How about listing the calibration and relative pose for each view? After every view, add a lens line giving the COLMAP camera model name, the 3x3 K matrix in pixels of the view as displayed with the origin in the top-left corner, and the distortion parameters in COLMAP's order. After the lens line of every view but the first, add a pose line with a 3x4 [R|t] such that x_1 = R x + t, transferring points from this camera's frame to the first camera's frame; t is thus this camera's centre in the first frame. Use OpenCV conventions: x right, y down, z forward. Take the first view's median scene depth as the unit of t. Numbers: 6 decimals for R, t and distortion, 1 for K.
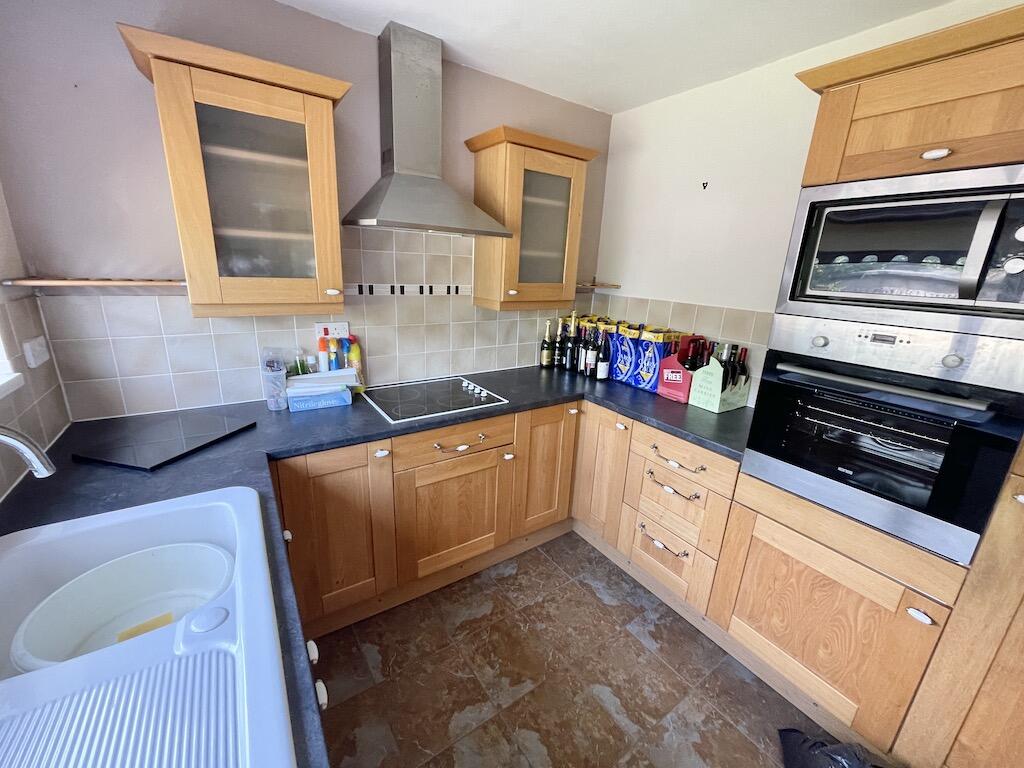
lens RADIAL K [[412.1, 0, 509.8], [0, 412.1, 383.2], [0, 0, 1]] dist [-0.003476, -0.000385]
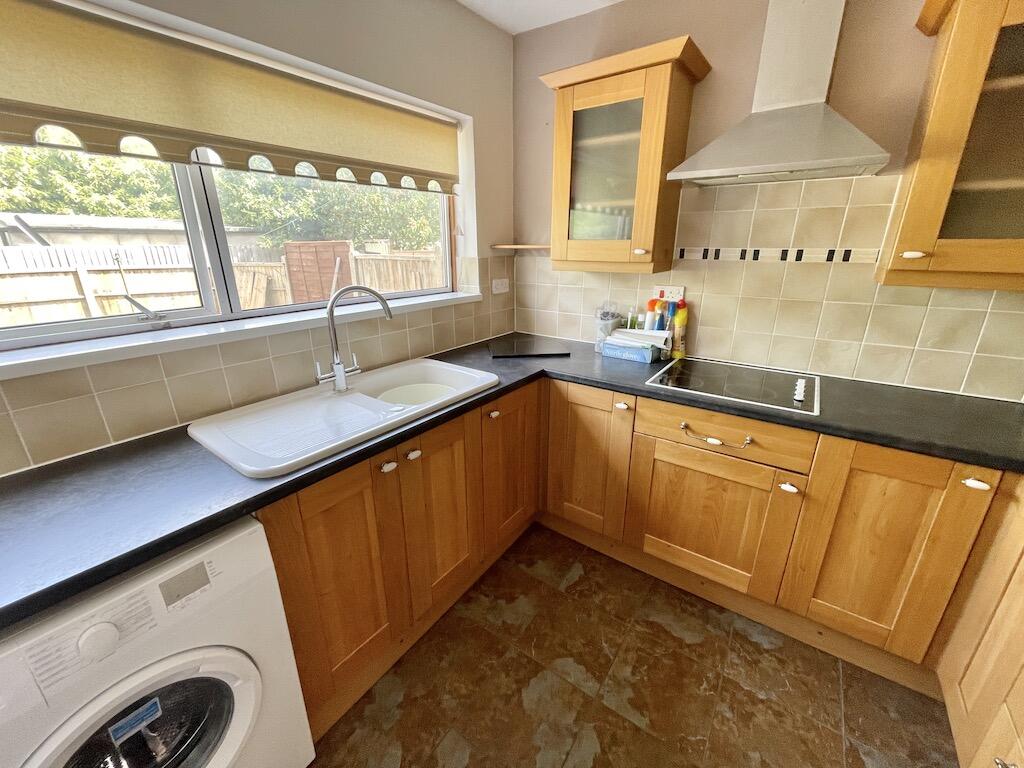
lens RADIAL K [[412.1, 0, 509.5], [0, 412.1, 382.8], [0, 0, 1]] dist [-0.003476, -0.000385]
pose [[0.343753, 0.260402, -0.902233, 0.433400], [-0.239574, 0.953309, 0.183865, -0.008689], [0.907986, 0.152948, 0.390088, 0.266019]]
